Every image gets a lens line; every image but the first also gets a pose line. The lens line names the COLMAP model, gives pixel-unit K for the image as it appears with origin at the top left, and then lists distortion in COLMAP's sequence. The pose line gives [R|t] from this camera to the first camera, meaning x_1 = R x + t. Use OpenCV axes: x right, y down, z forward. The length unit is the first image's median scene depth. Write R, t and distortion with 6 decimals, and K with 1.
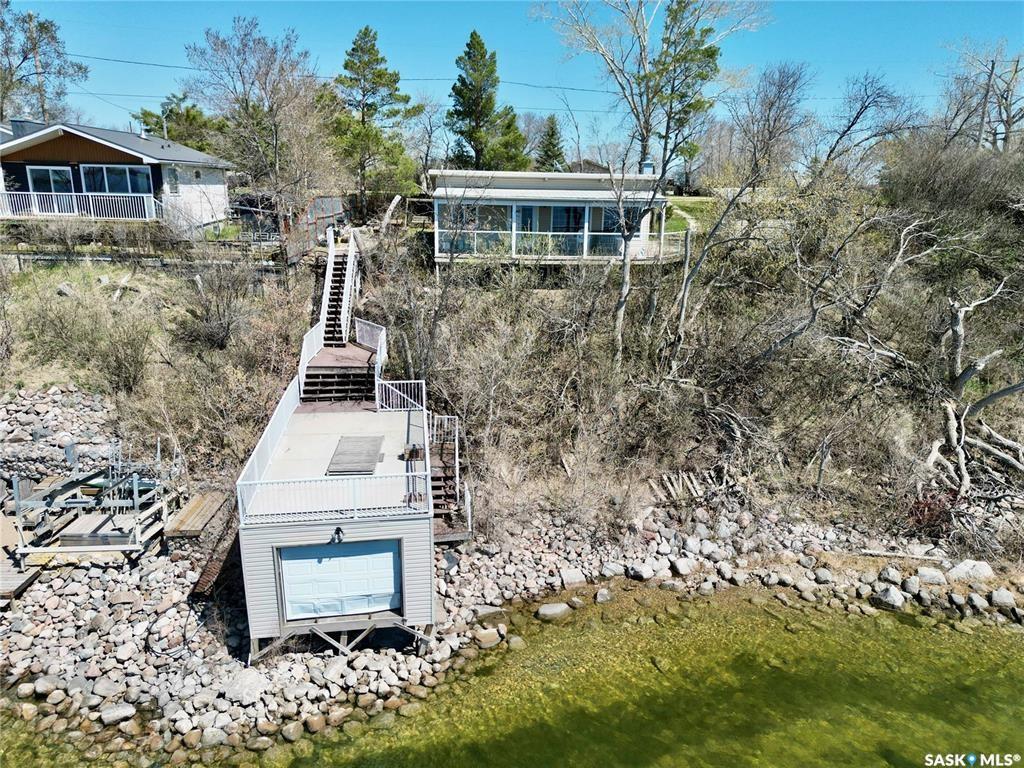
lens RADIAL K [[705.4, 0, 508.7], [0, 705.4, 386.1], [0, 0, 1]] dist [0.024642, -0.020291]
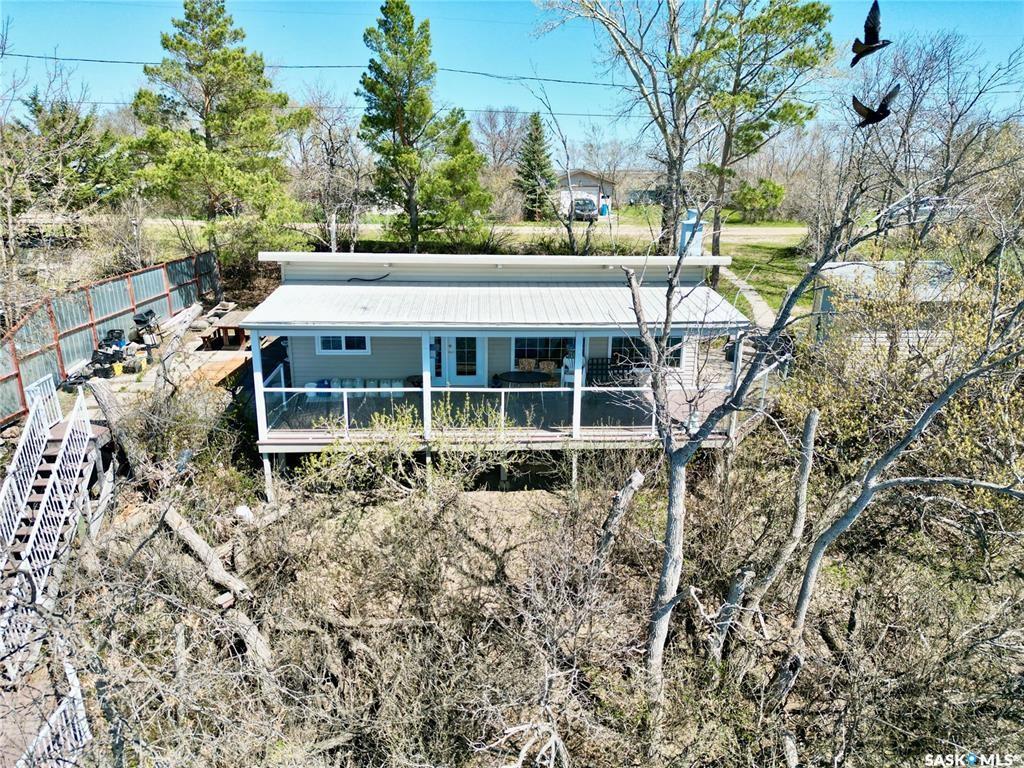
lens RADIAL K [[705.4, 0, 510.4], [0, 705.4, 389.3], [0, 0, 1]] dist [0.024642, -0.020291]
pose [[0.999964, -0.007376, 0.004249, 0.074990], [0.007289, 0.999768, 0.020269, -0.273415], [-0.004398, -0.020238, 0.999786, 0.628013]]
